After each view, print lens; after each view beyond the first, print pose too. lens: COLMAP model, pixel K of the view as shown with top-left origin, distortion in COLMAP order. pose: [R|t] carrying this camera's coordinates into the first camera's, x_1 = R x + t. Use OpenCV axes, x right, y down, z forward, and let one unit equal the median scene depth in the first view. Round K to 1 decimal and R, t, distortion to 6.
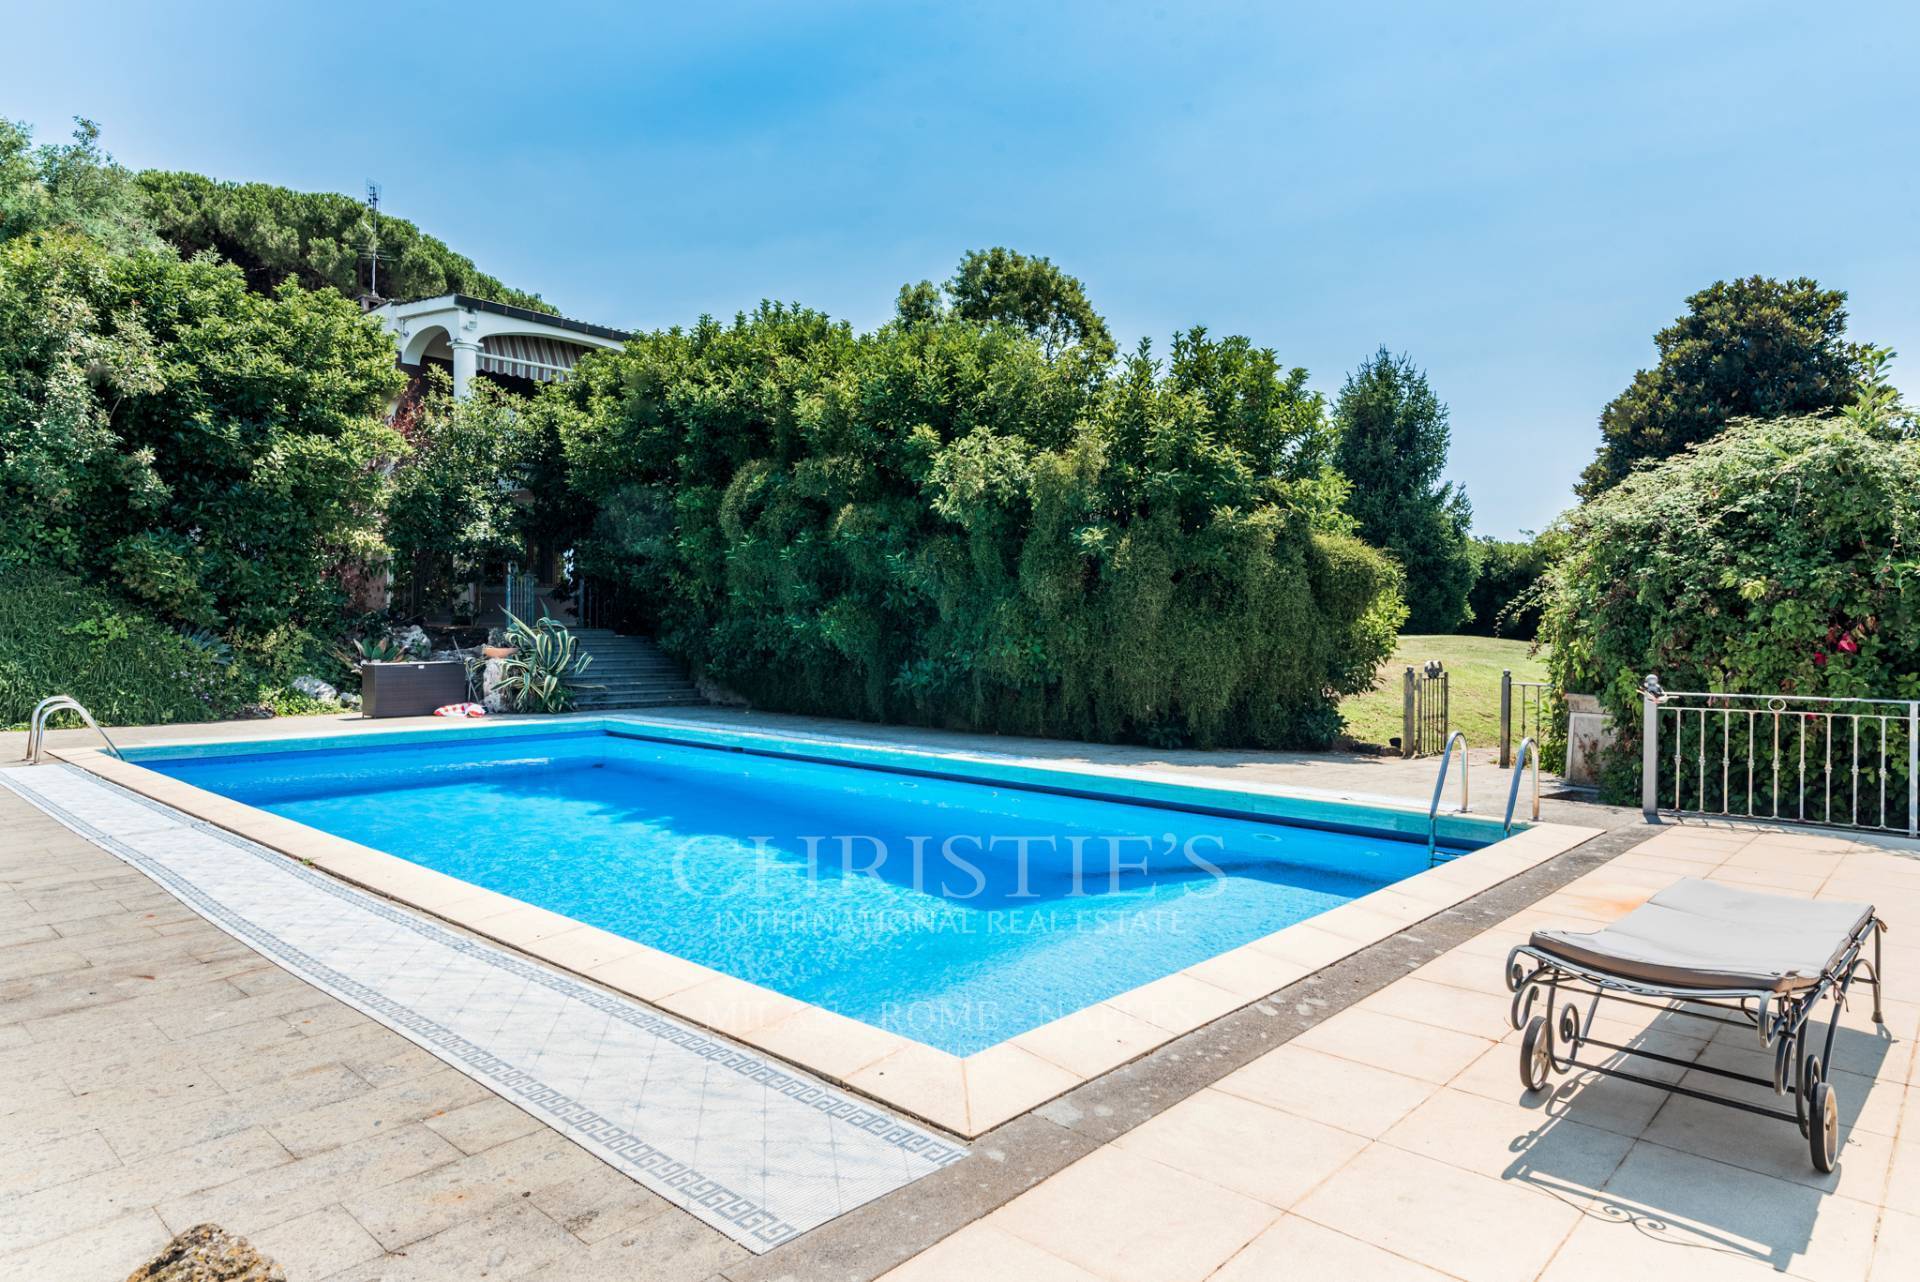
lens RADIAL K [[1147.4, 0, 934.9], [0, 1147.4, 630.3], [0, 0, 1]] dist [0.057959, 0.002364]
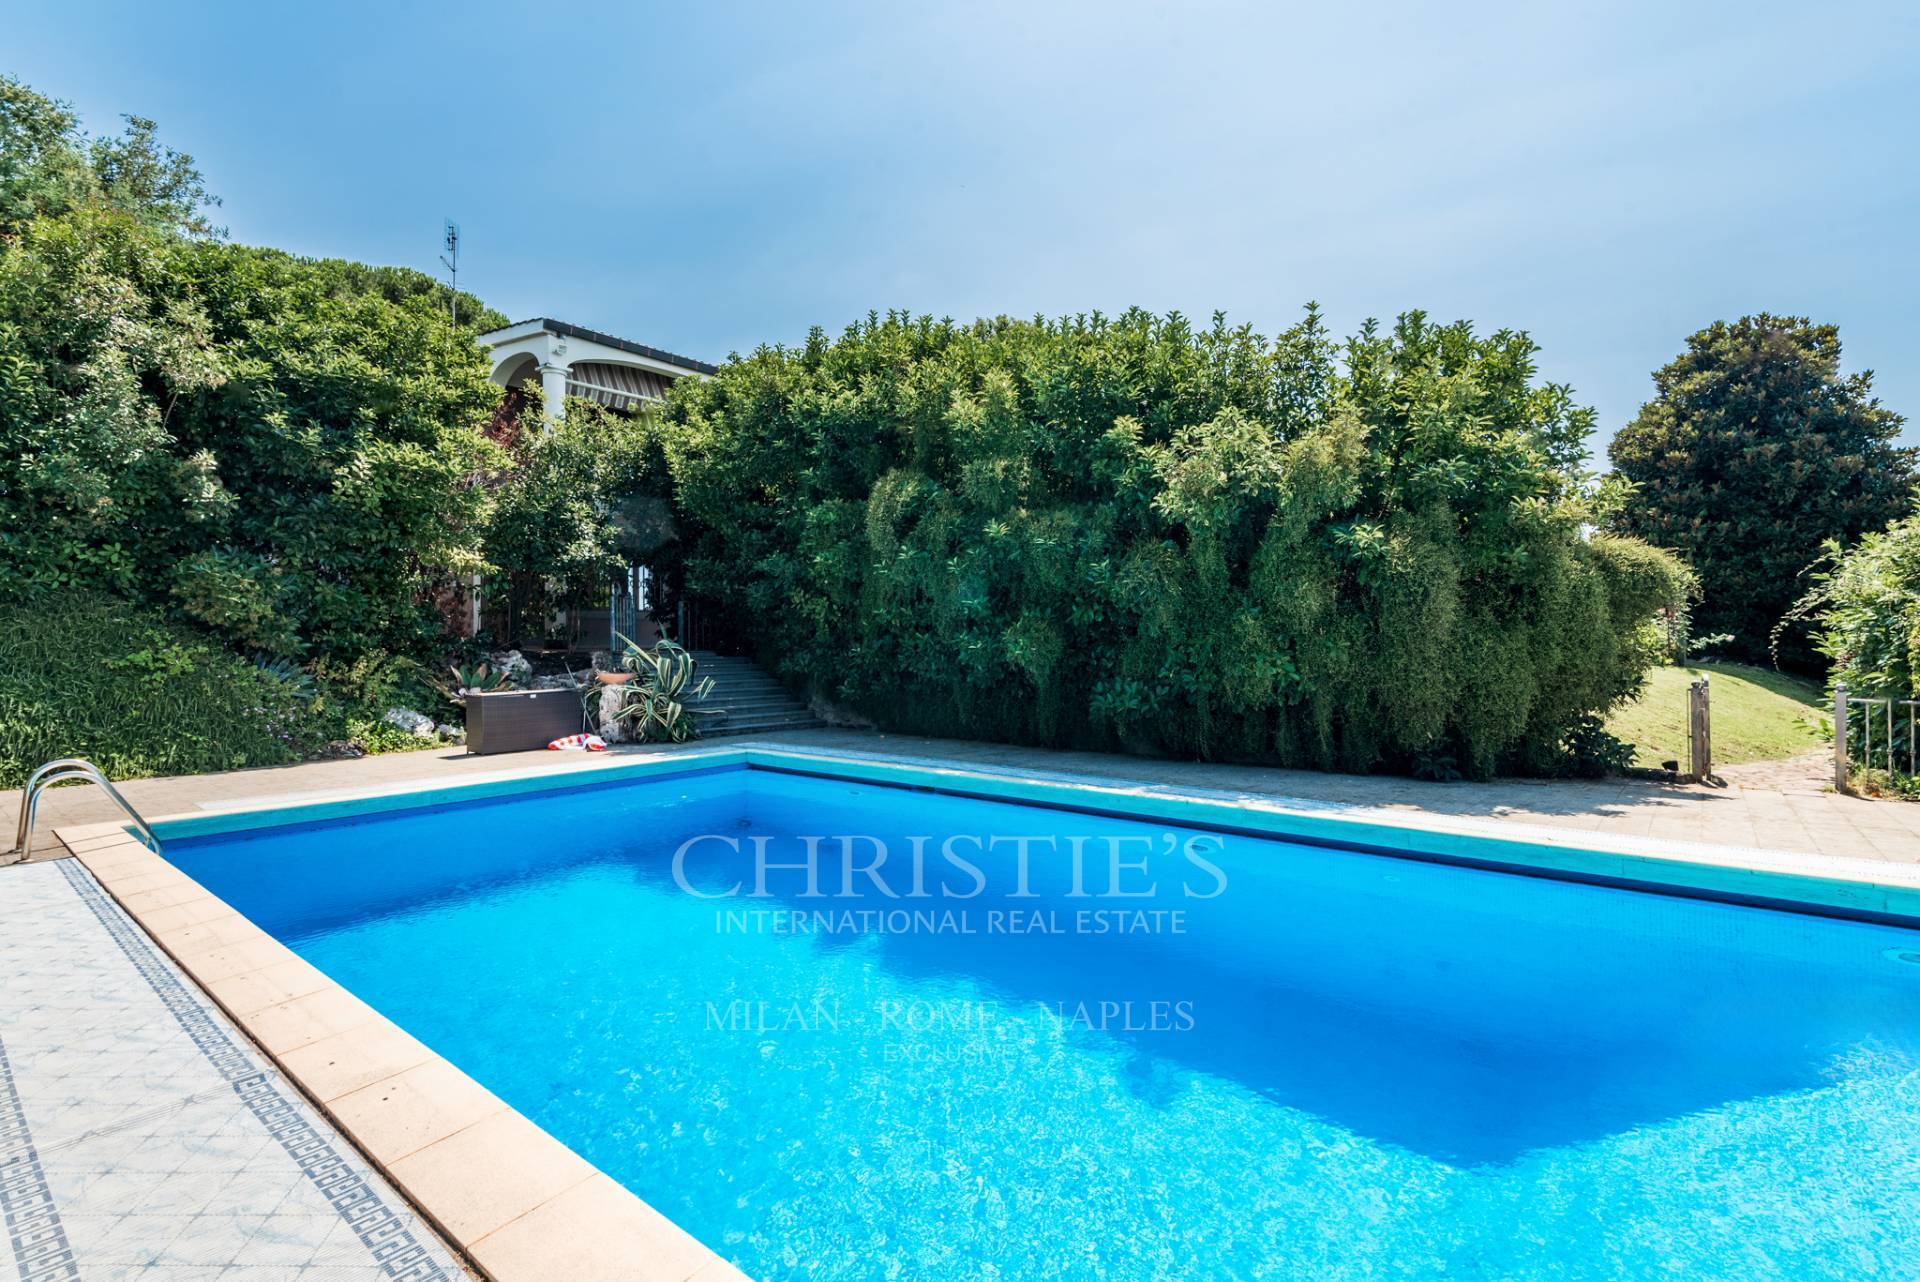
lens RADIAL K [[886.8, 0, 960.0], [0, 886.8, 641.0], [0, 0, 1]] dist [0.038130, -0.000249]
pose [[0.996627, -0.015538, 0.080585, -0.159899], [0.015835, 0.999870, -0.003057, -0.004341], [-0.080527, 0.004323, 0.996743, 0.264880]]
